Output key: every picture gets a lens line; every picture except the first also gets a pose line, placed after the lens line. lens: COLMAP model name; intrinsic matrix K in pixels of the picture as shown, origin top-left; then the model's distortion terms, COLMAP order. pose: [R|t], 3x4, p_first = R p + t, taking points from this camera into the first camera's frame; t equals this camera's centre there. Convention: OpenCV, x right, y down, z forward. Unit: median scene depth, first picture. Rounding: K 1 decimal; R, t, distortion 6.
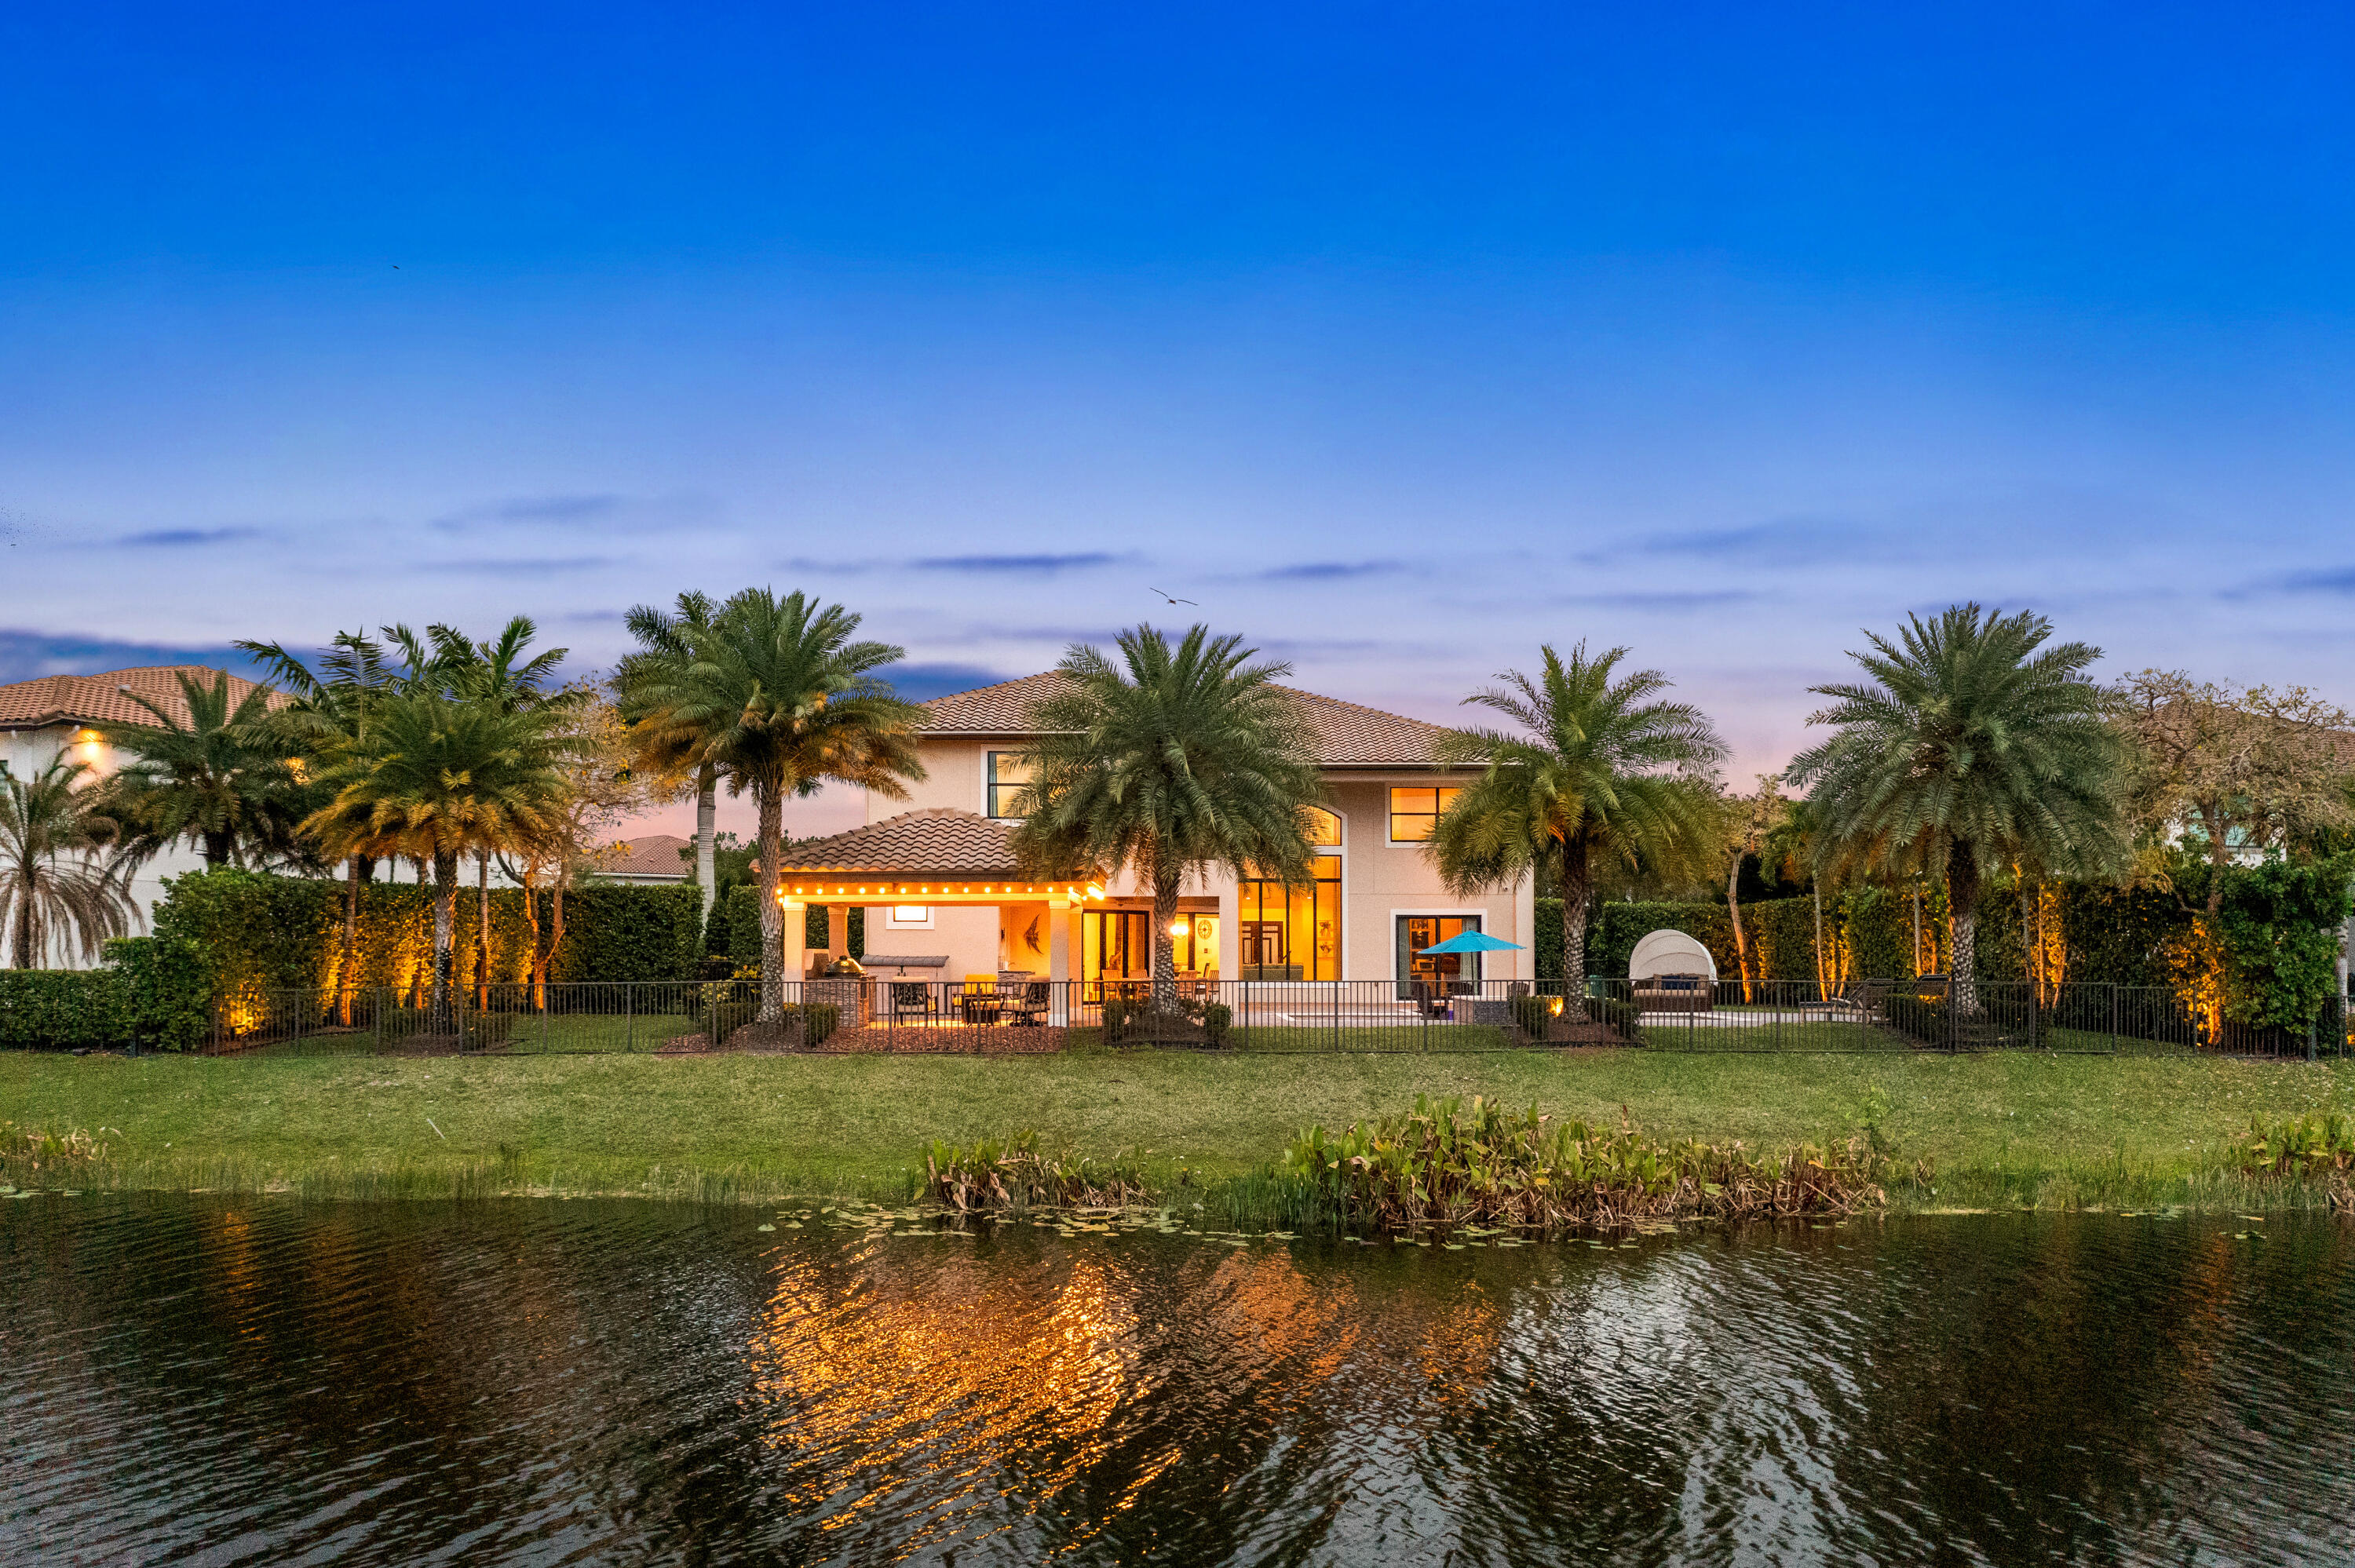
lens RADIAL K [[1890.2, 0, 1177.4], [0, 1890.2, 884.6], [0, 0, 1]] dist [-0.012390, 0.001757]
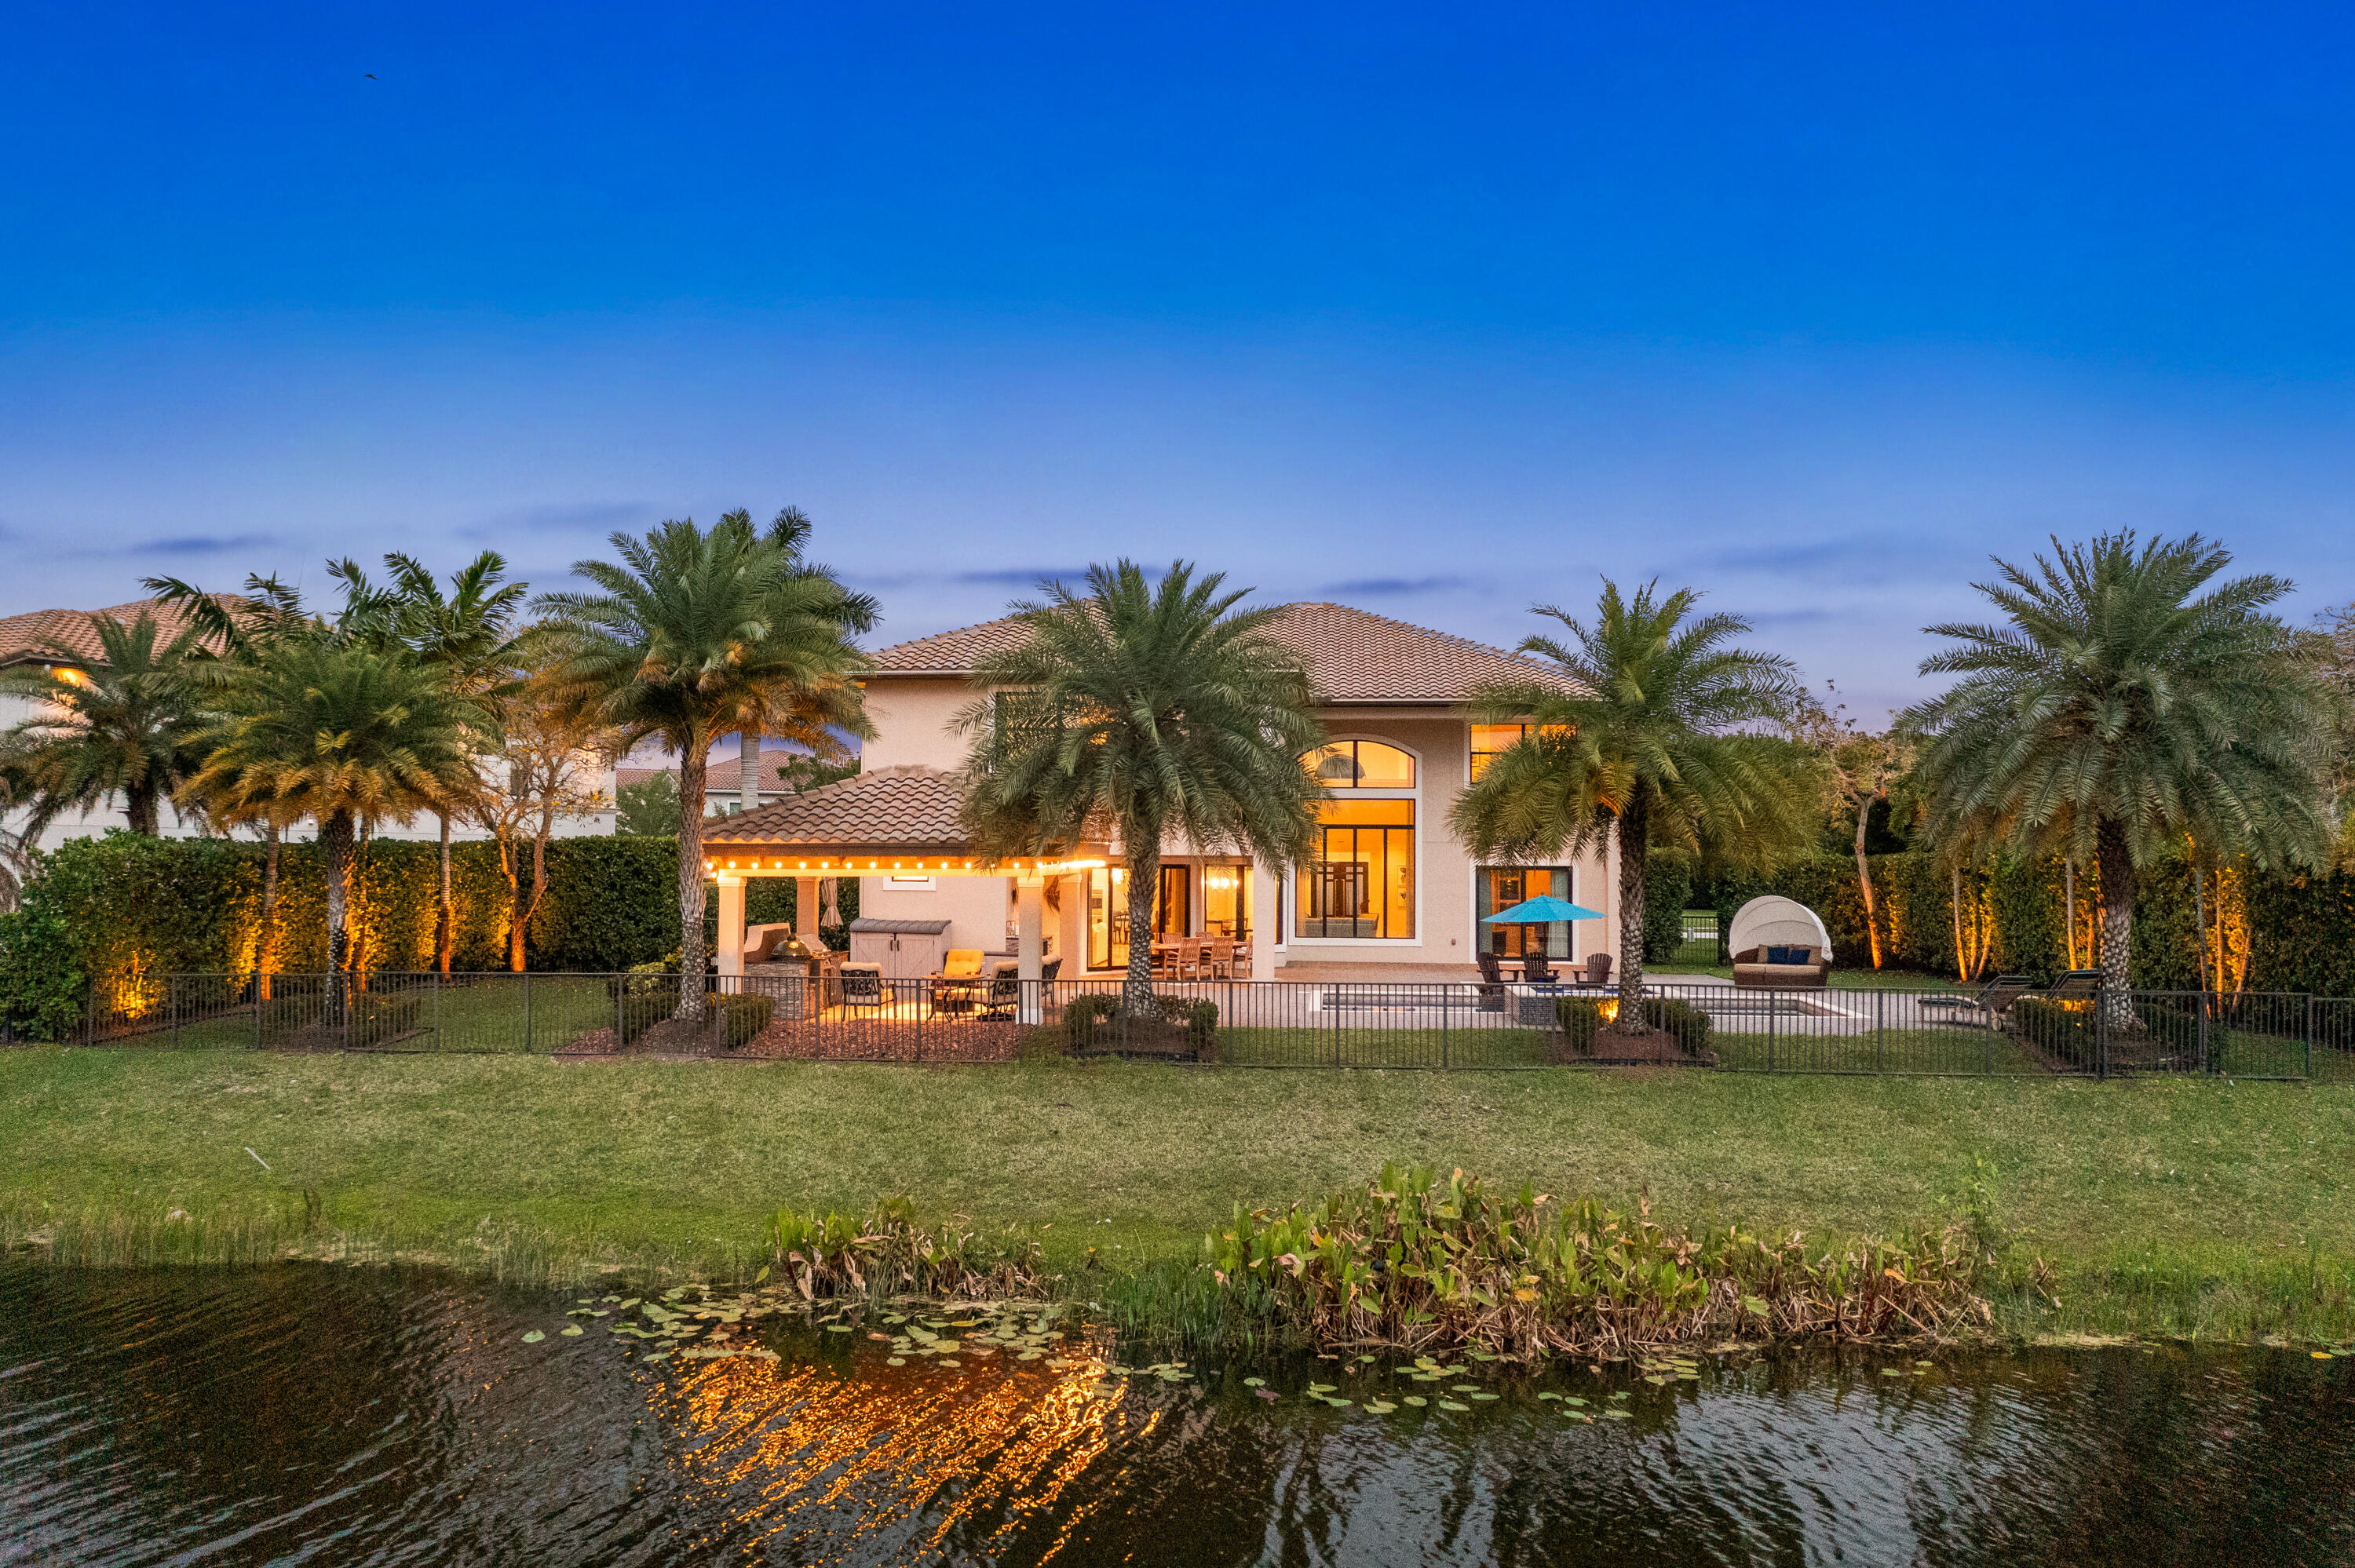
lens RADIAL K [[1868.4, 0, 1177.5], [0, 1868.4, 784.0], [0, 0, 1]] dist [-0.013169, 0.001904]
pose [[0.996069, 0.003642, -0.088504, 0.084350], [-0.003562, 0.999993, 0.001062, -0.037115], [0.088507, -0.000742, 0.996075, 0.163300]]
